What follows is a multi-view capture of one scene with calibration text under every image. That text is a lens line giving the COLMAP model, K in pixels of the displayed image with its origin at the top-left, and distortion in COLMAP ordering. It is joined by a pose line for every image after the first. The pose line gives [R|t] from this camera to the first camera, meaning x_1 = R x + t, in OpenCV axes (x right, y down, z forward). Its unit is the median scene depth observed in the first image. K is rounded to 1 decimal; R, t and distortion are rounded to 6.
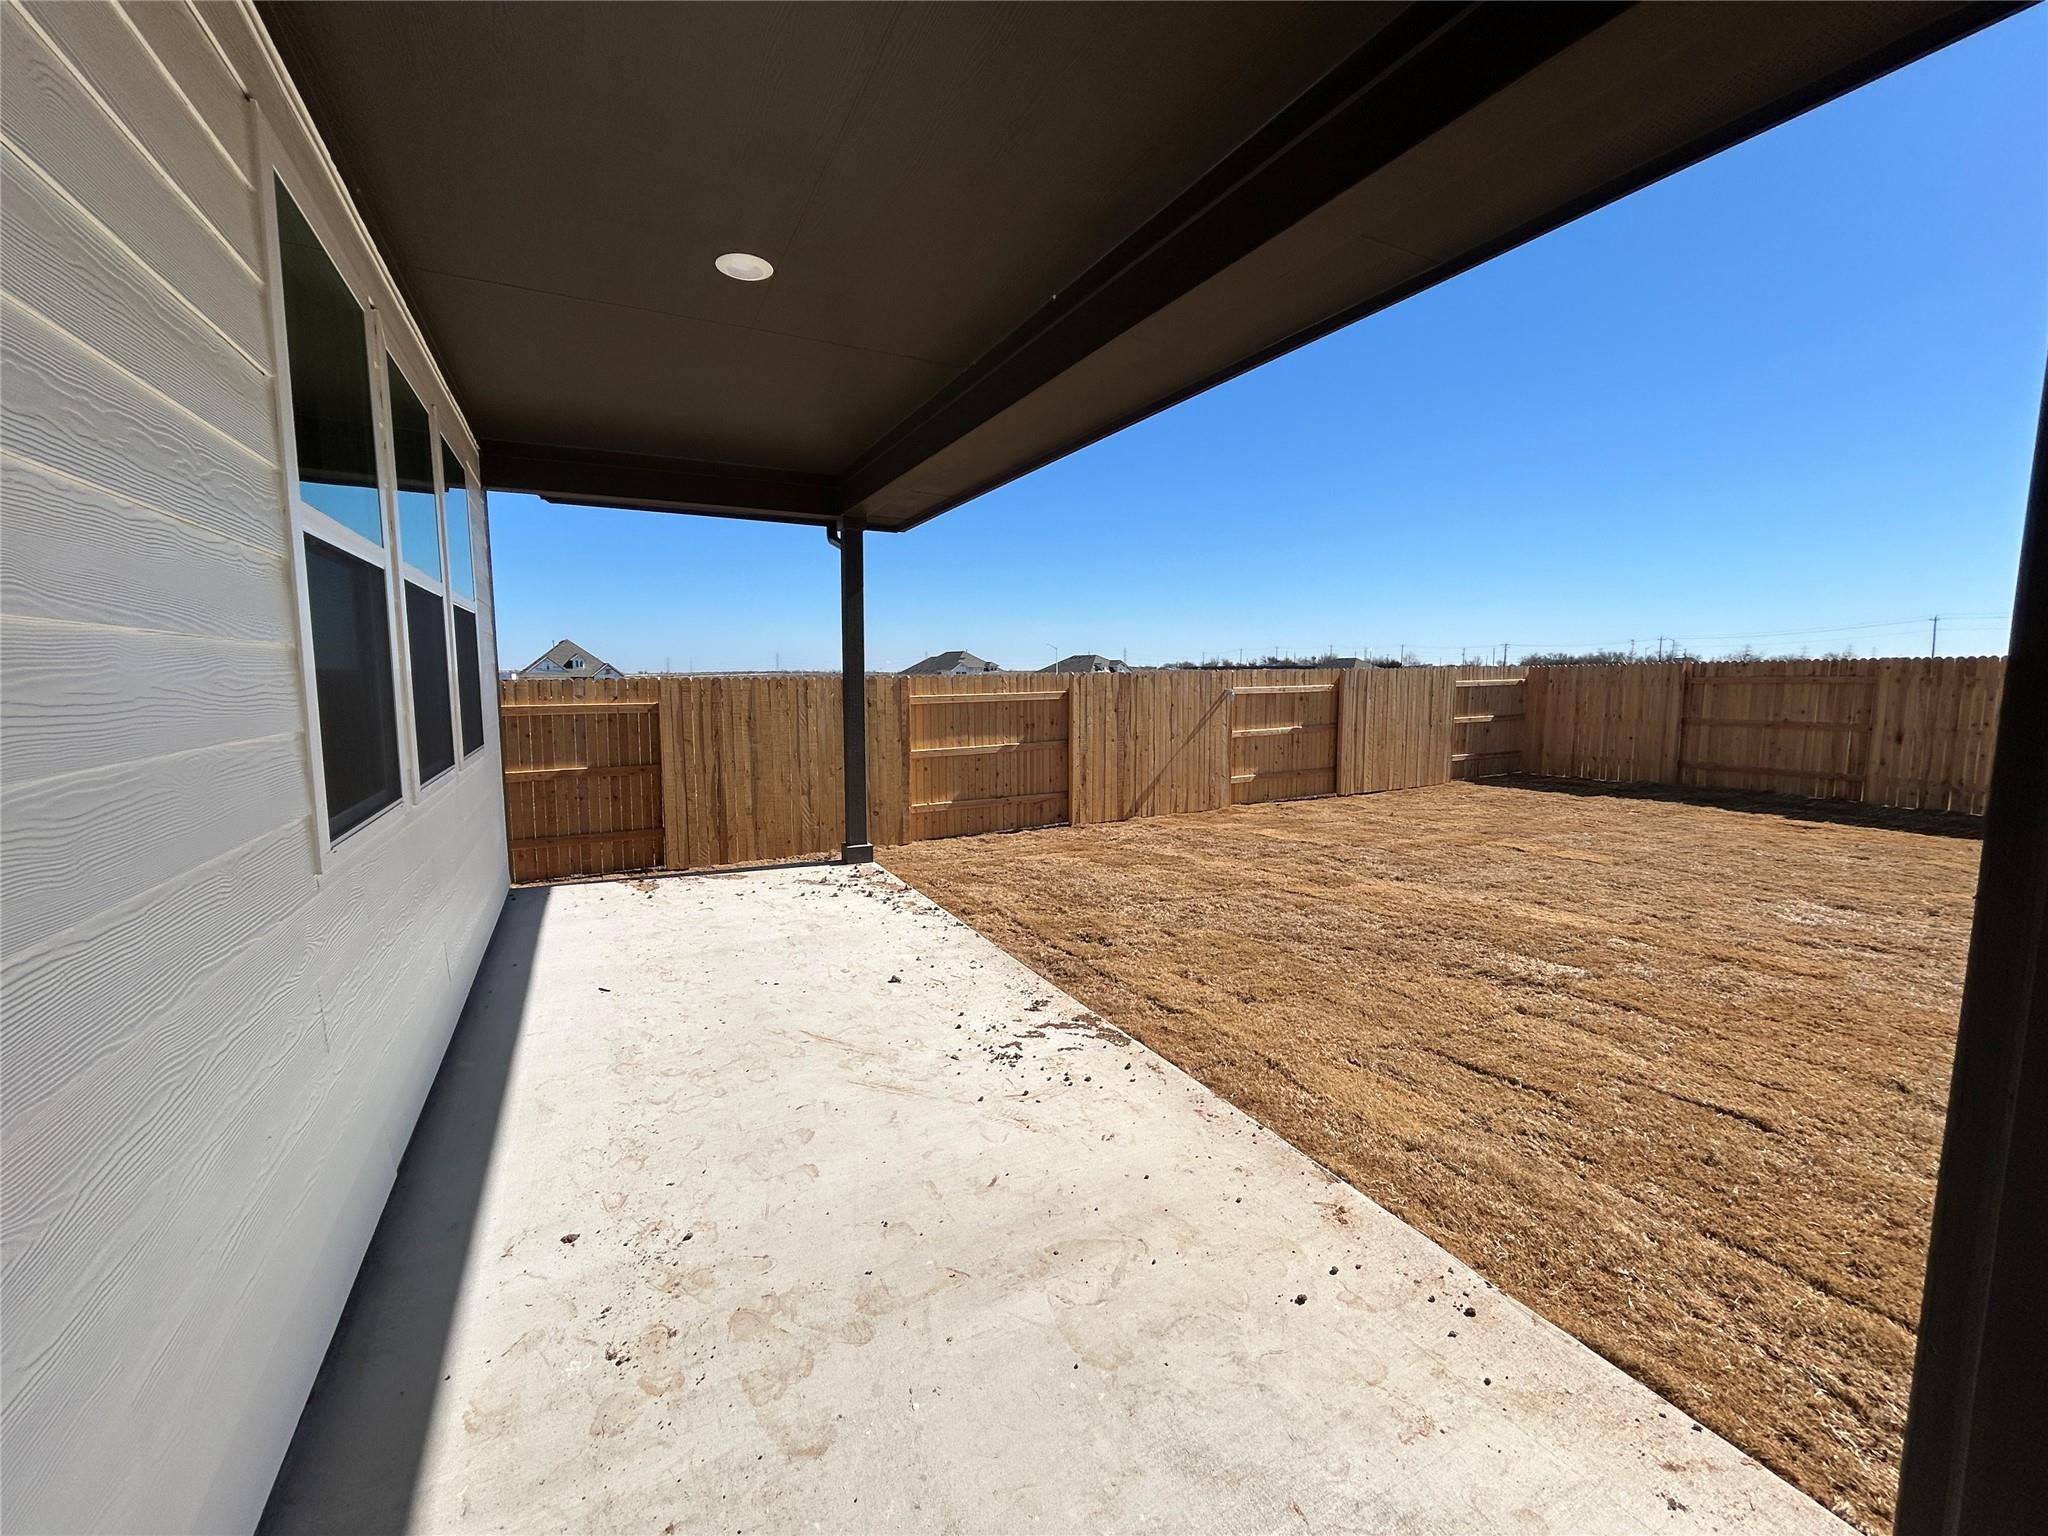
lens RADIAL K [[834.6, 0, 1013.6], [0, 834.6, 755.4], [0, 0, 1]] dist [0.000560, 0.000525]
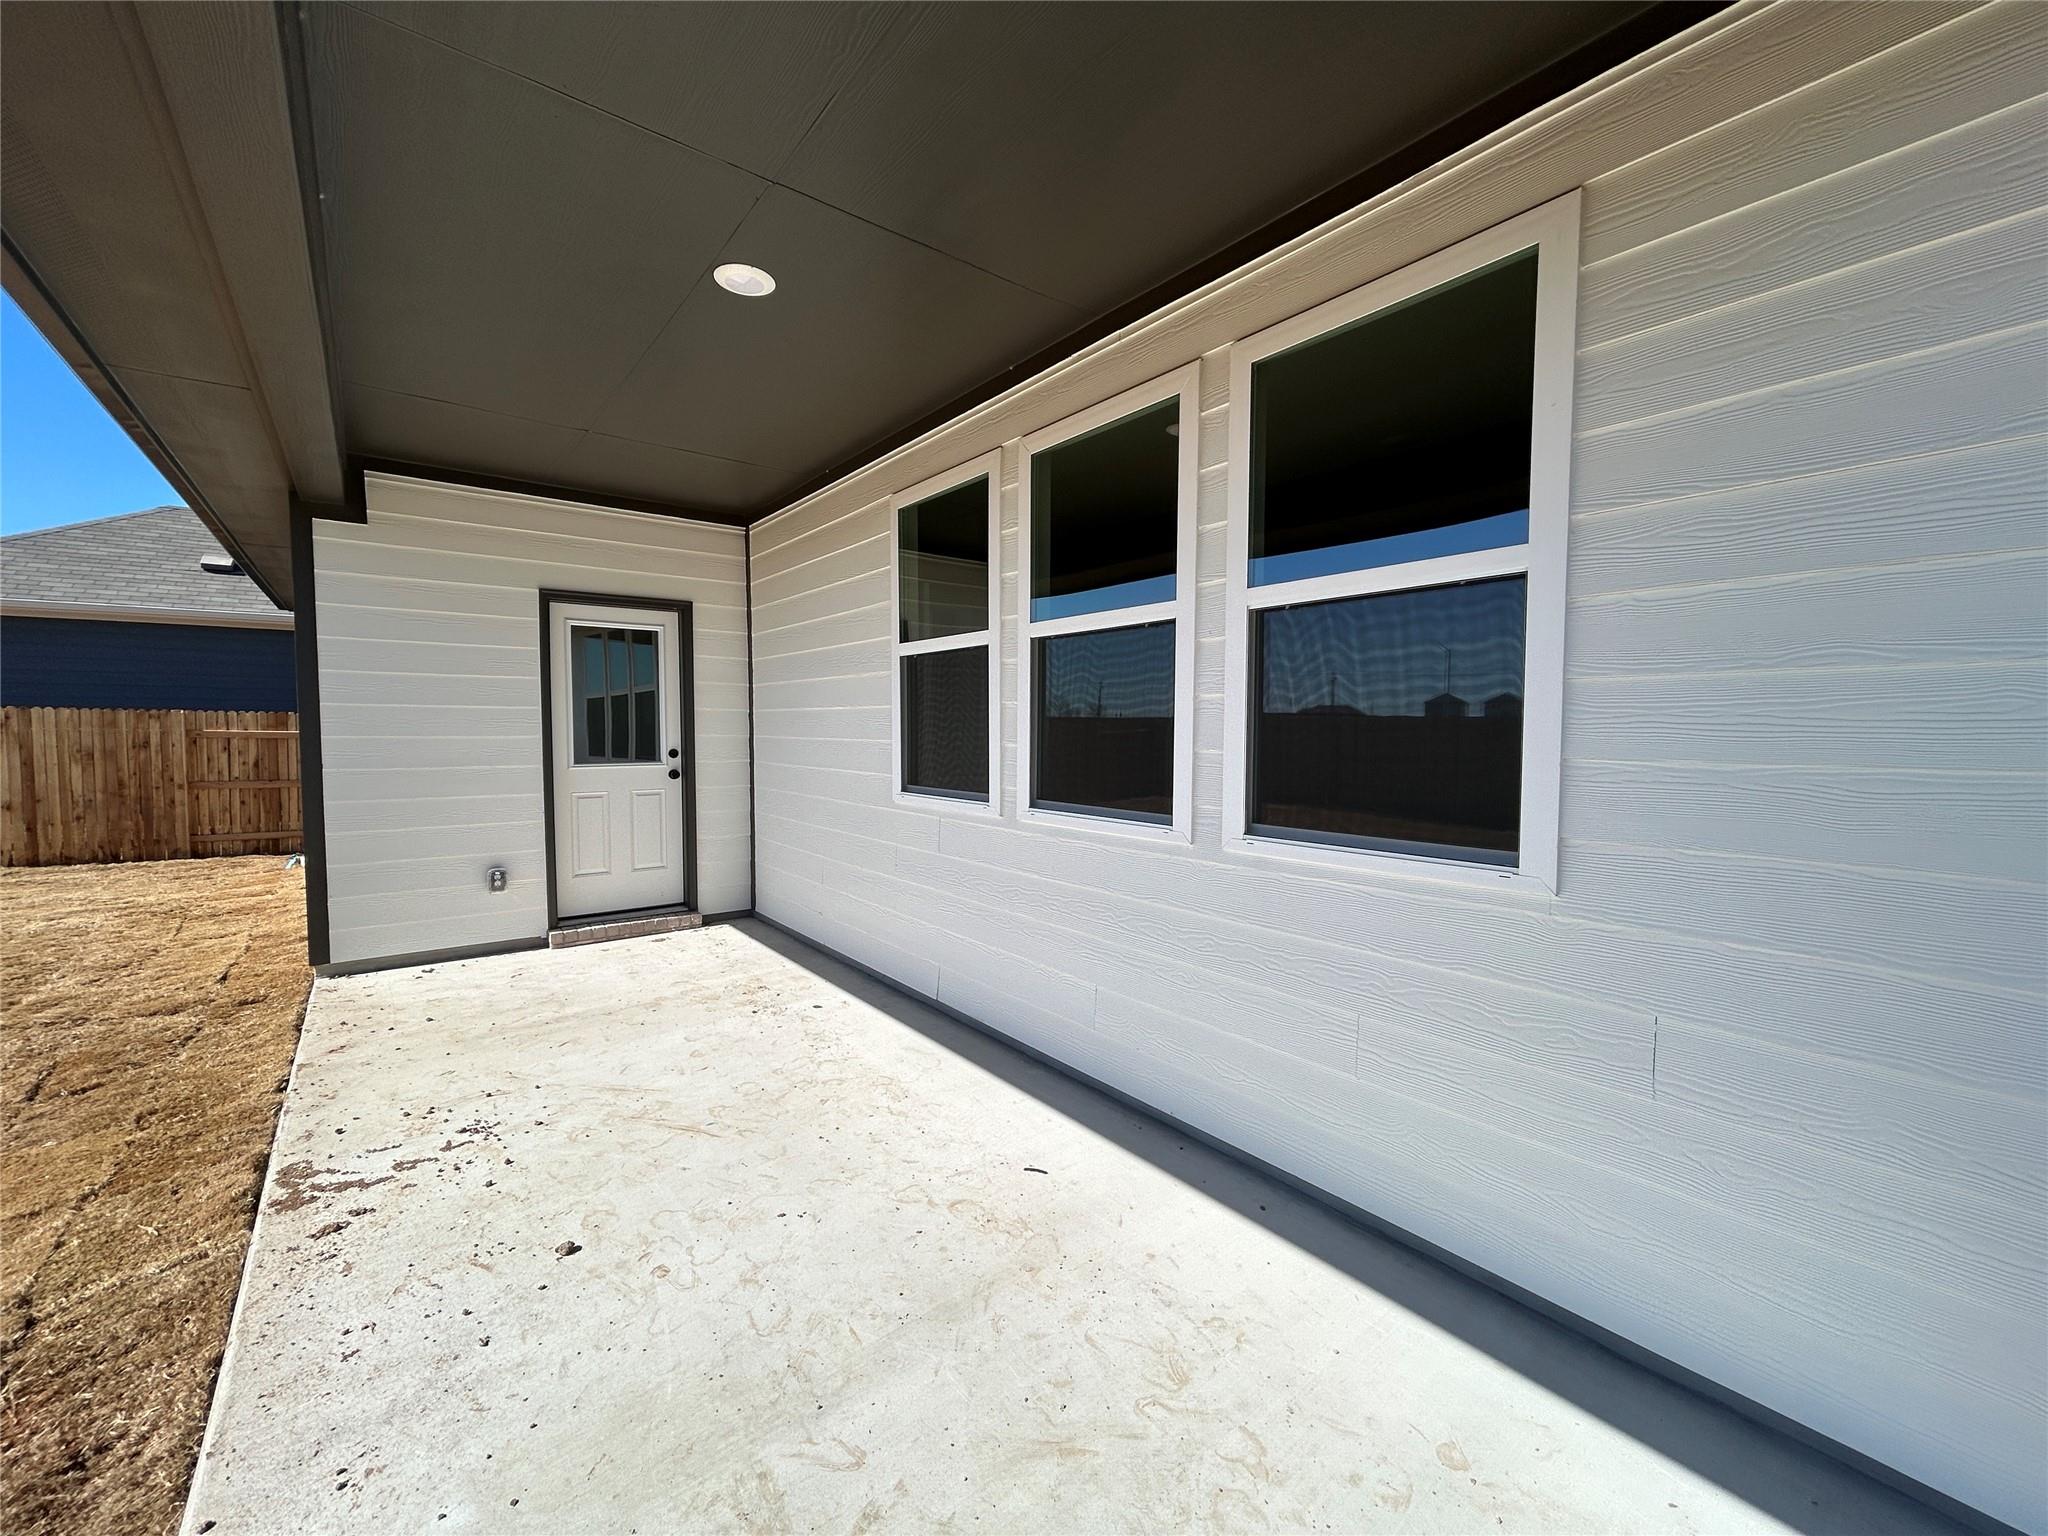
lens RADIAL K [[834.6, 0, 1020.0], [0, 834.6, 768.5], [0, 0, 1]] dist [0.000560, 0.000525]
pose [[-0.981167, 0.005546, -0.193084, -0.238003], [-0.022746, 0.989316, 0.144003, -0.099138], [0.191820, 0.145683, -0.970557, 1.107086]]
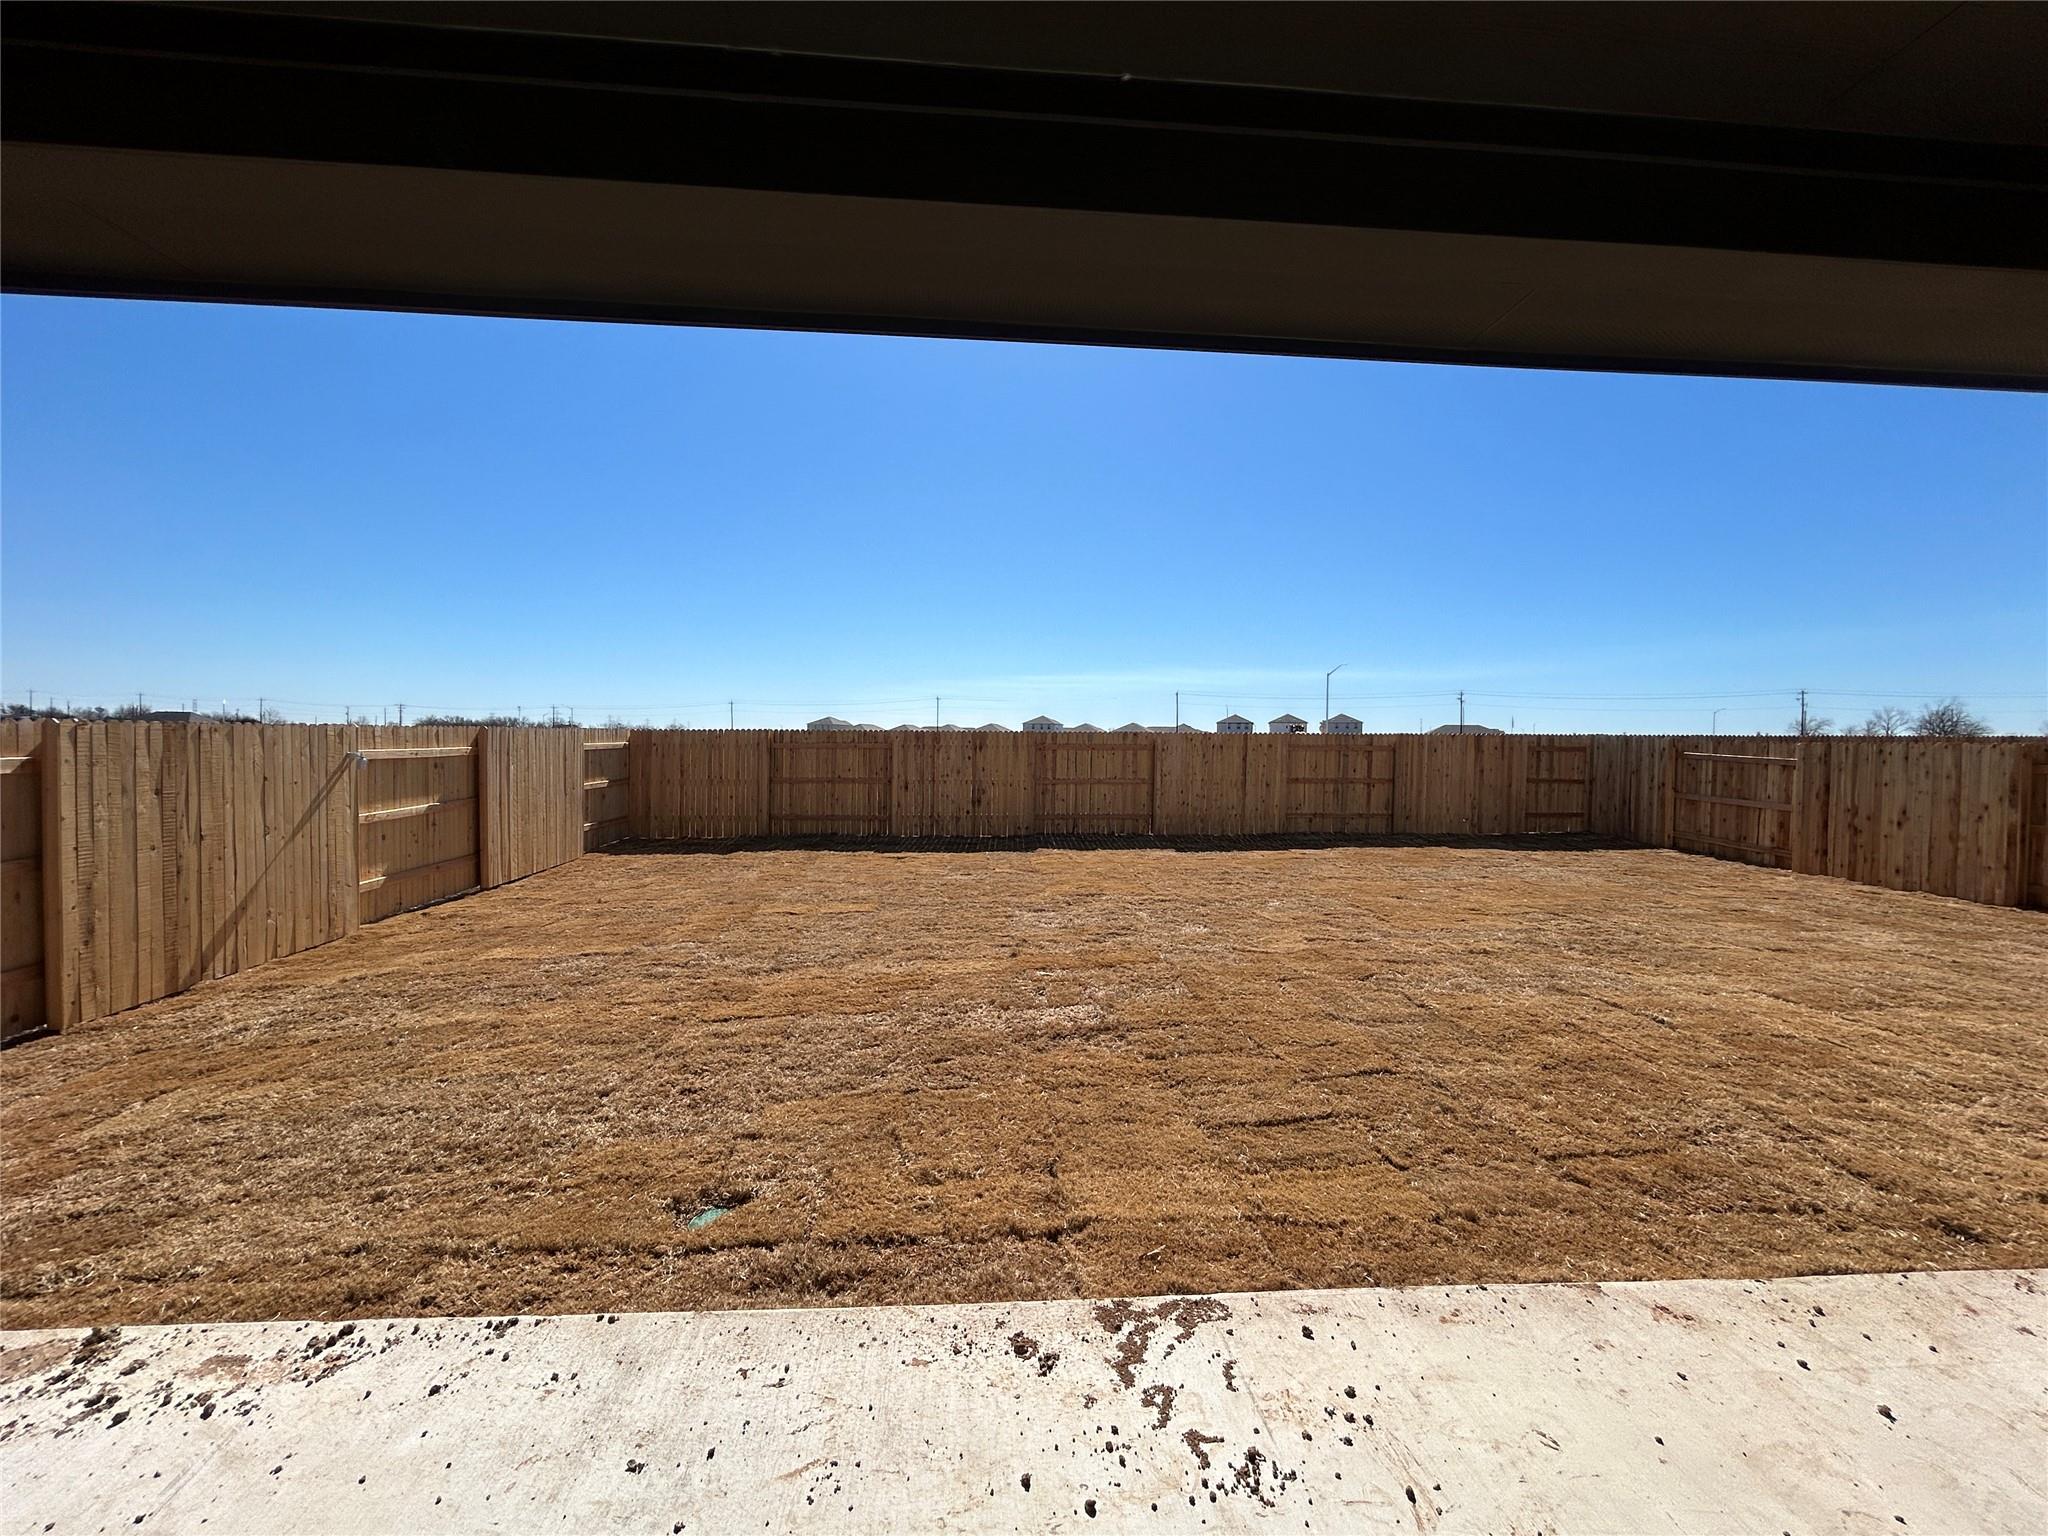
lens RADIAL K [[834.6, 0, 1023.4], [0, 834.6, 755.8], [0, 0, 1]] dist [0.000560, 0.000525]
pose [[0.380339, -0.003827, 0.924839, -0.302980], [0.073031, 0.996993, -0.025908, -0.040898], [-0.921959, 0.077396, 0.379475, 0.513977]]
